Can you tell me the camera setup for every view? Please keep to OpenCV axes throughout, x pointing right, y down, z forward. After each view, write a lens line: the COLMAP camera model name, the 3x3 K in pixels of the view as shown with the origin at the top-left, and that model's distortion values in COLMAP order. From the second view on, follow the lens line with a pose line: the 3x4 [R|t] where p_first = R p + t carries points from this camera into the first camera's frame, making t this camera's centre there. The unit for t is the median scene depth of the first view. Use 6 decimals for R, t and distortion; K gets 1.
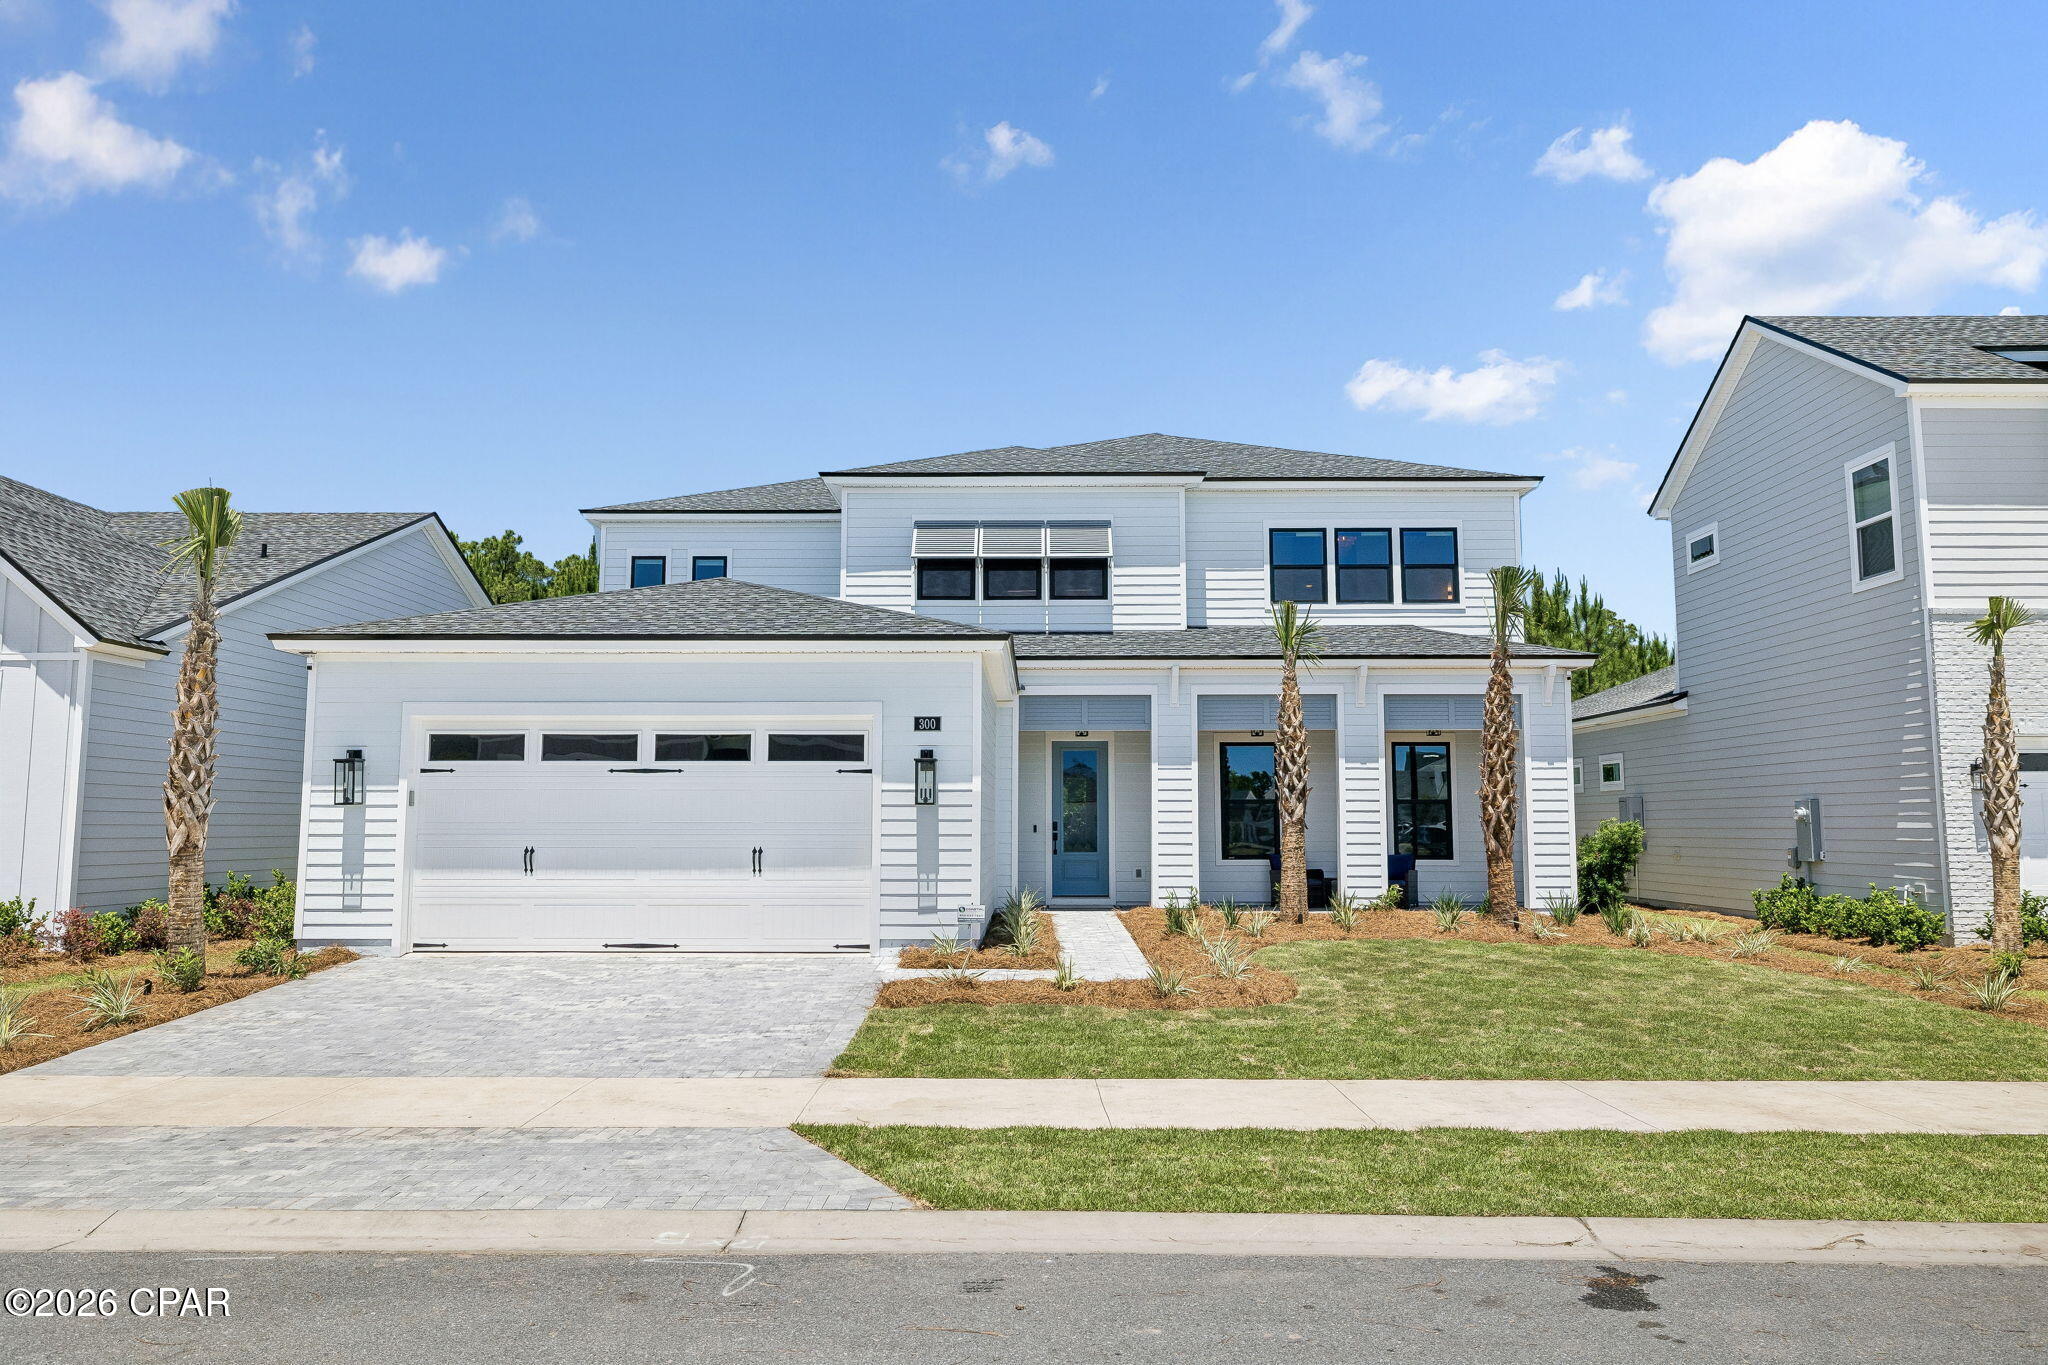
lens RADIAL K [[1405.2, 0, 1024.0], [0, 1405.2, 682.5], [0, 0, 1]] dist [0.004104, 0.001055]
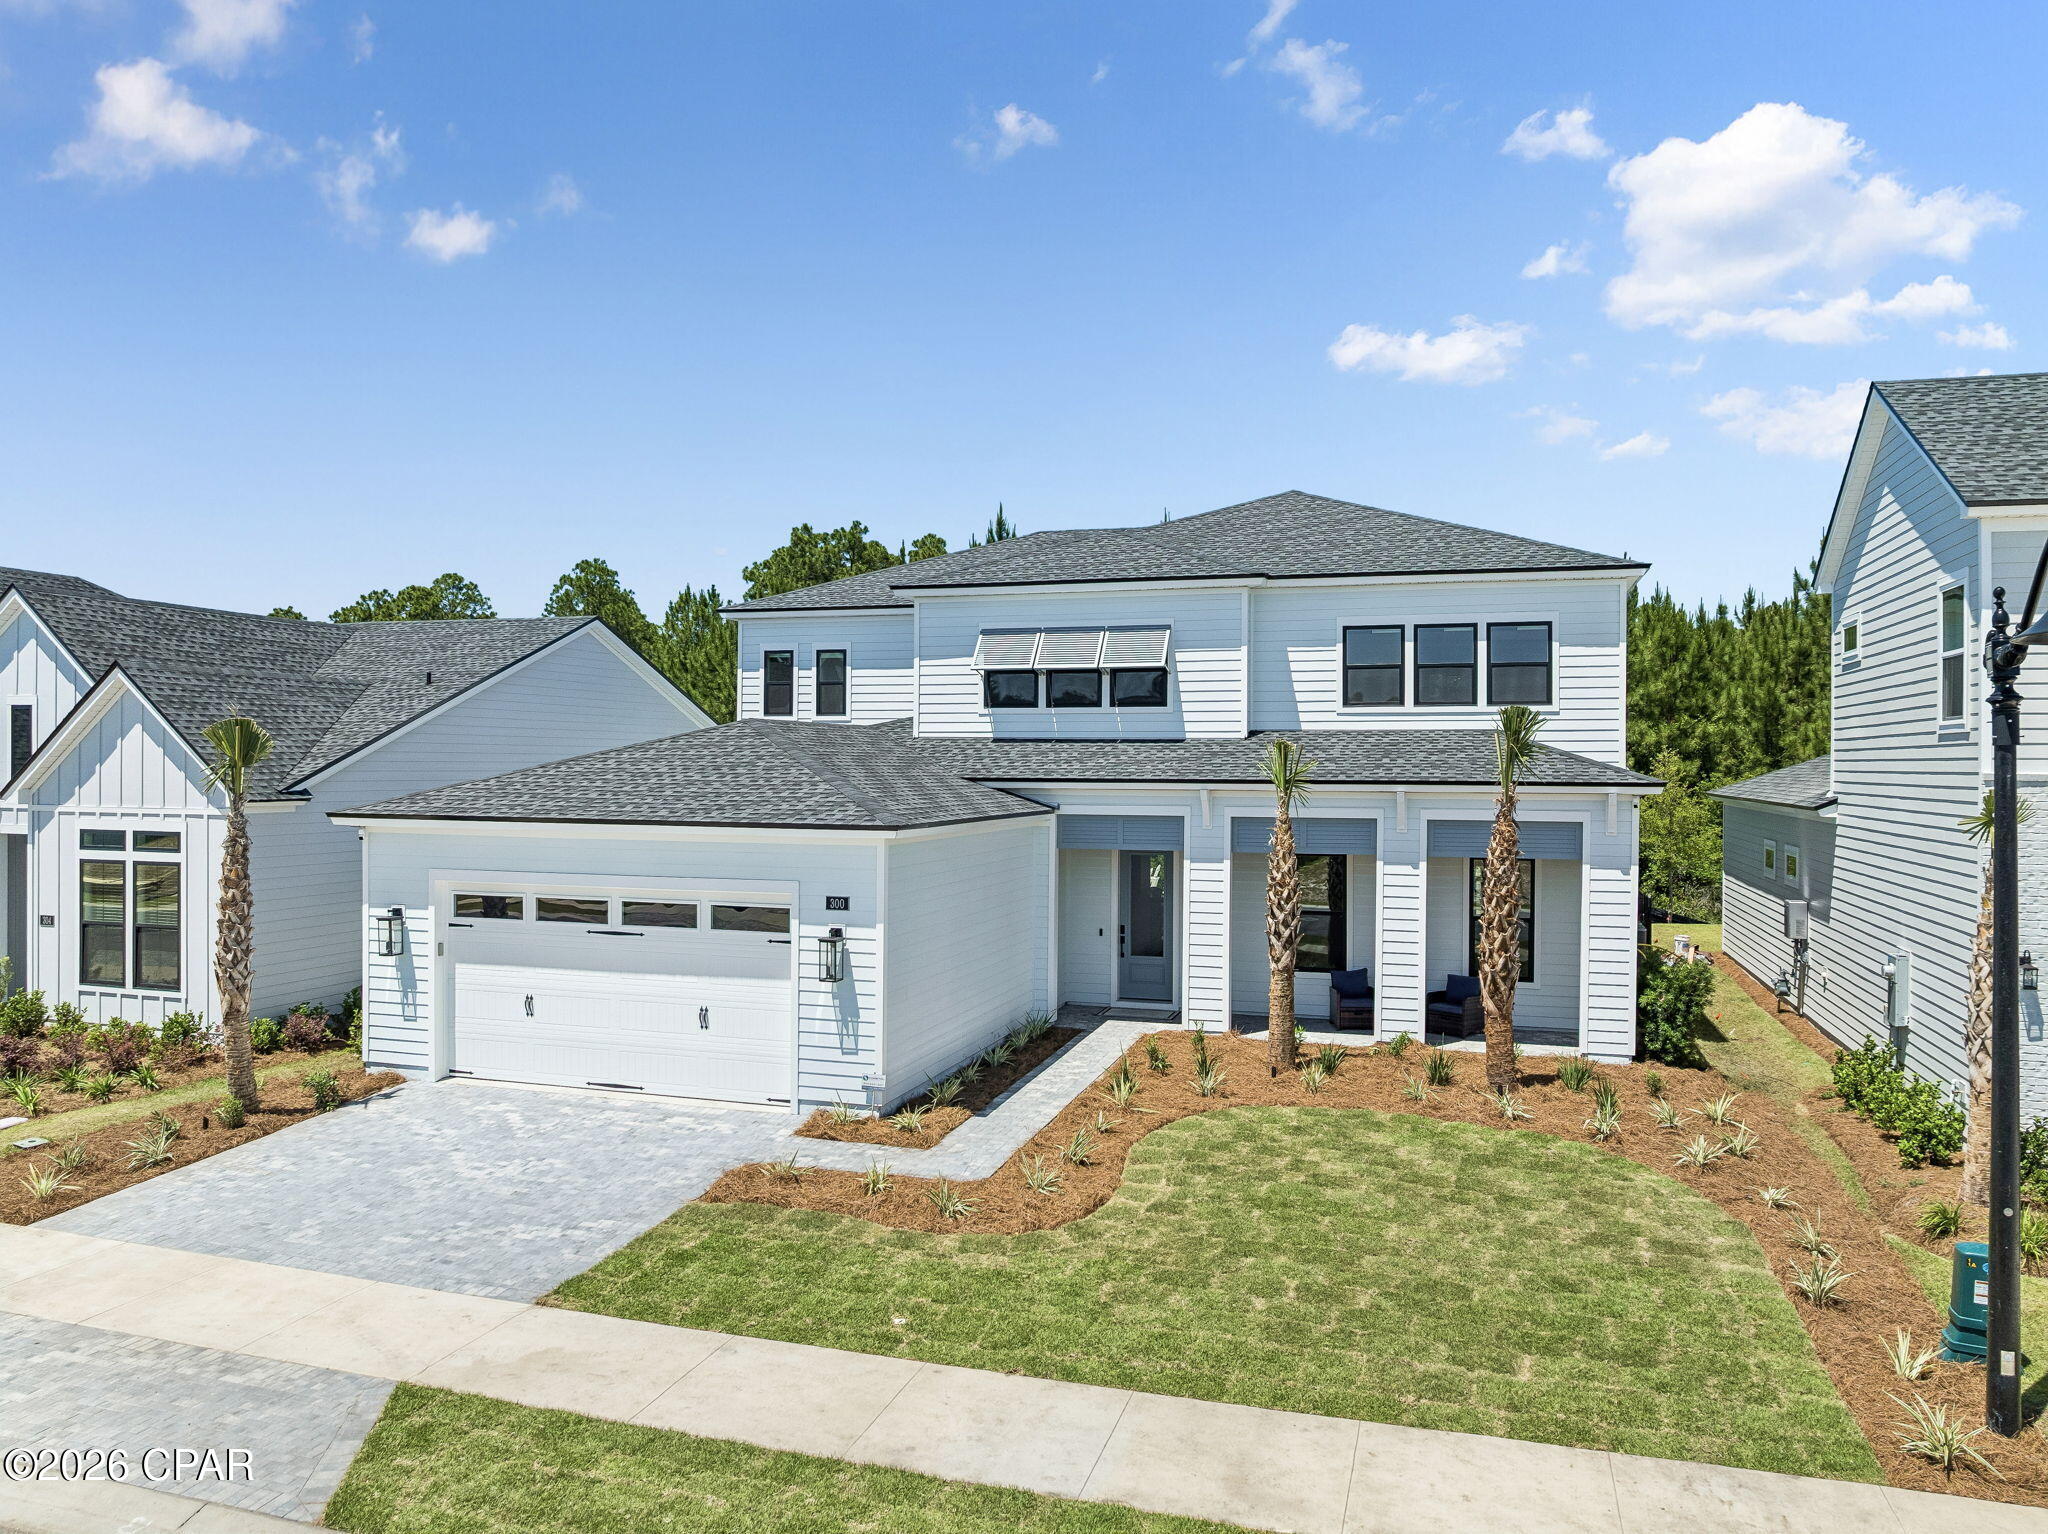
lens RADIAL K [[1442.5, 0, 1027.0], [0, 1442.5, 769.0], [0, 0, 1]] dist [-0.027408, -0.009301]
pose [[0.957686, 0.006023, -0.287751, 0.292161], [0.023909, 0.994661, 0.100393, -0.135903], [0.286819, -0.103025, 0.952429, 0.007907]]
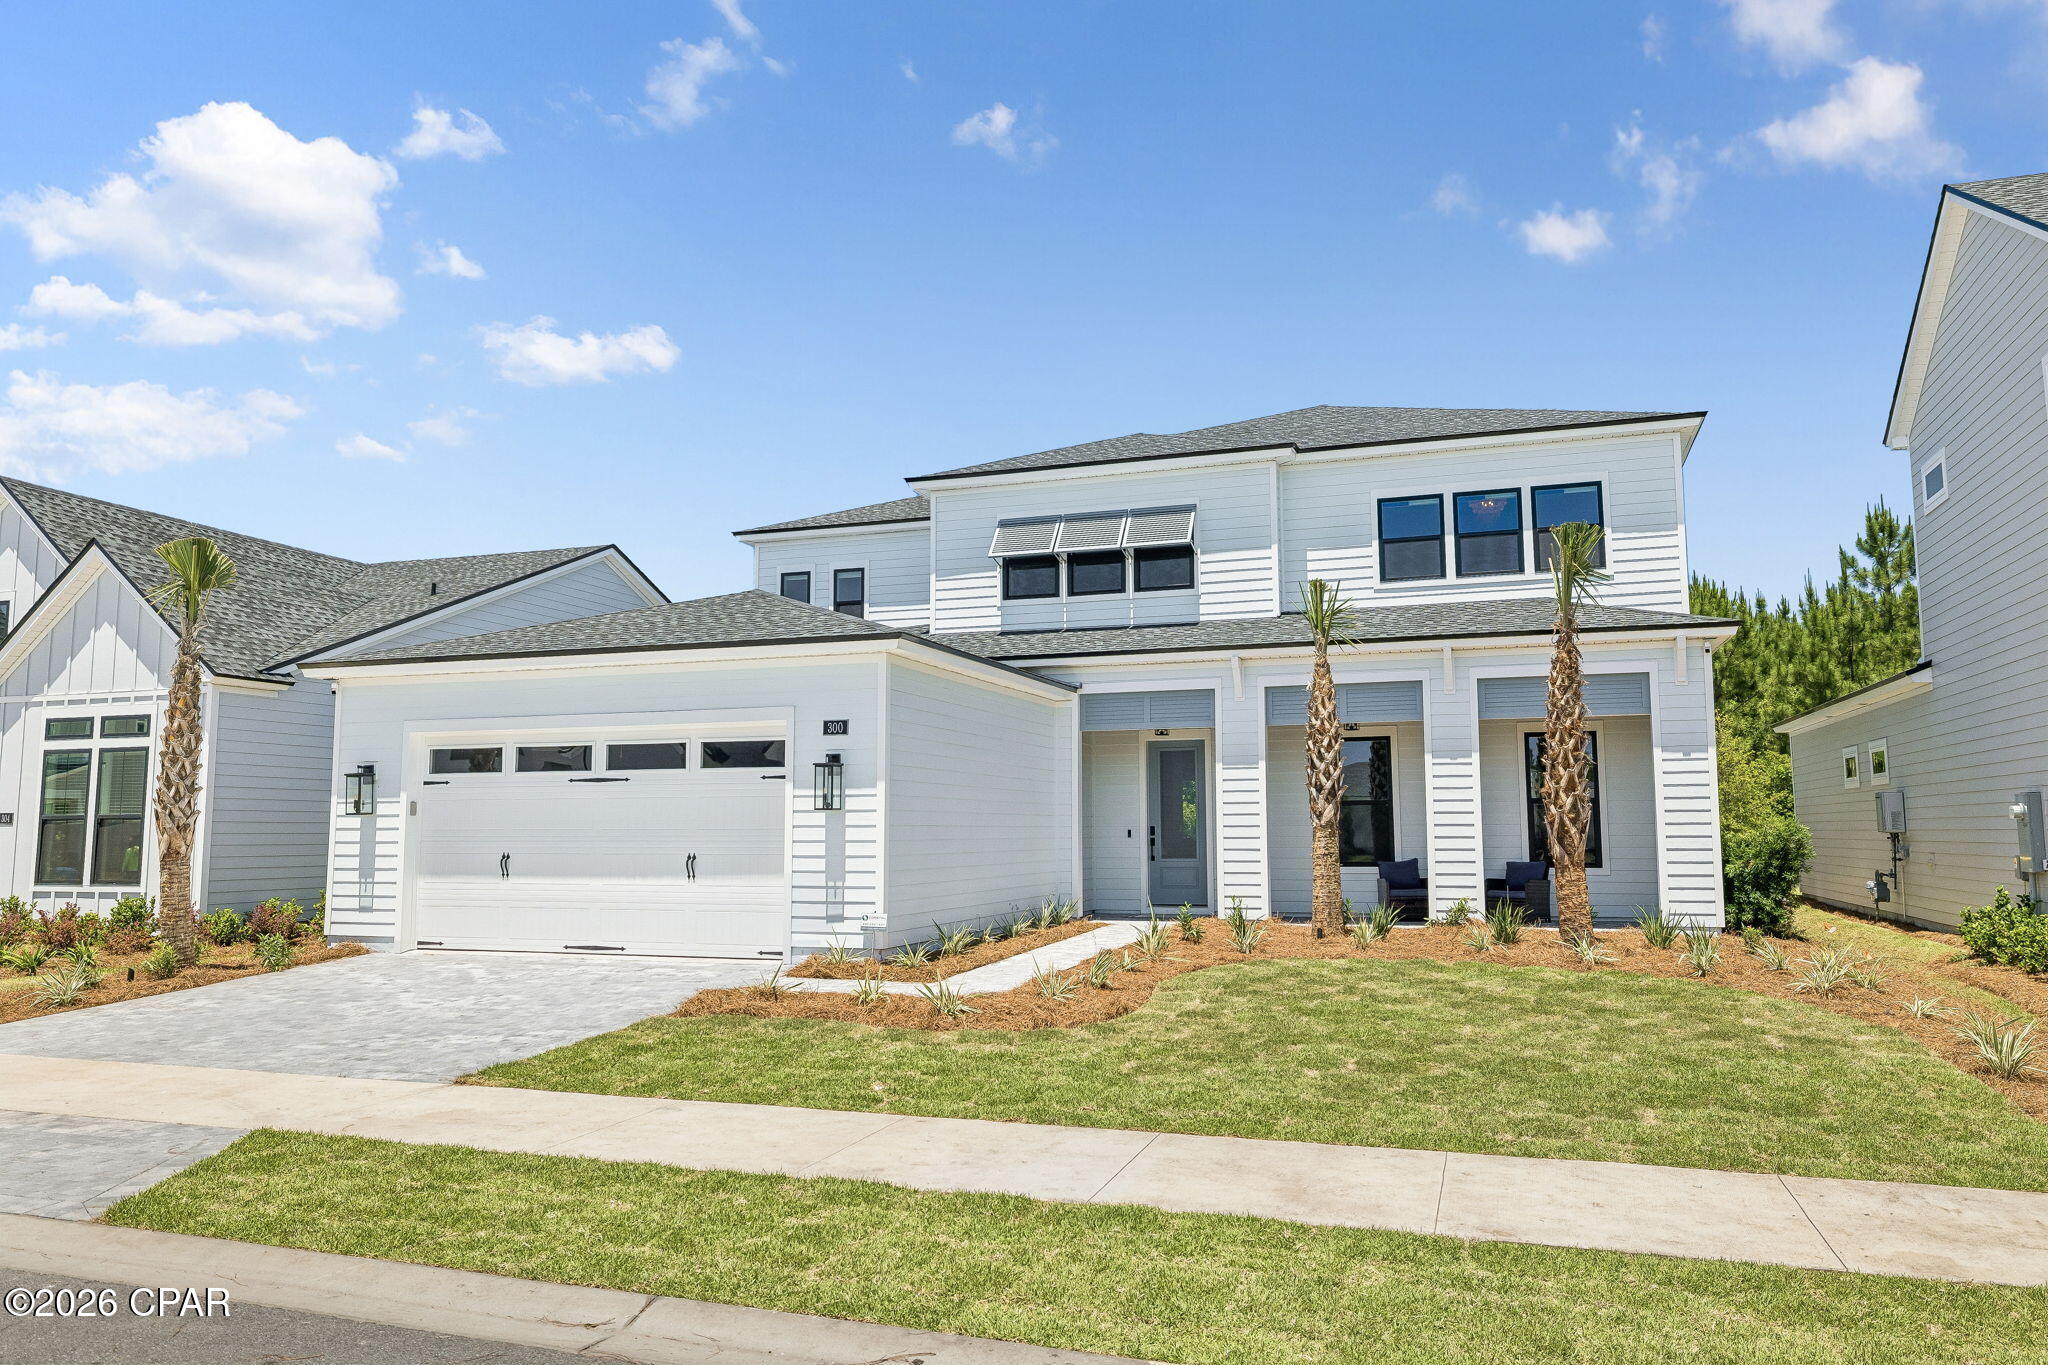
lens RADIAL K [[1405.2, 0, 1024.0], [0, 1405.2, 682.5], [0, 0, 1]] dist [0.004104, 0.001055]
pose [[0.948814, -0.037397, -0.313613, 0.277674], [0.036469, 0.999296, -0.008829, 0.008763], [0.313722, -0.003060, 0.949510, 0.085236]]
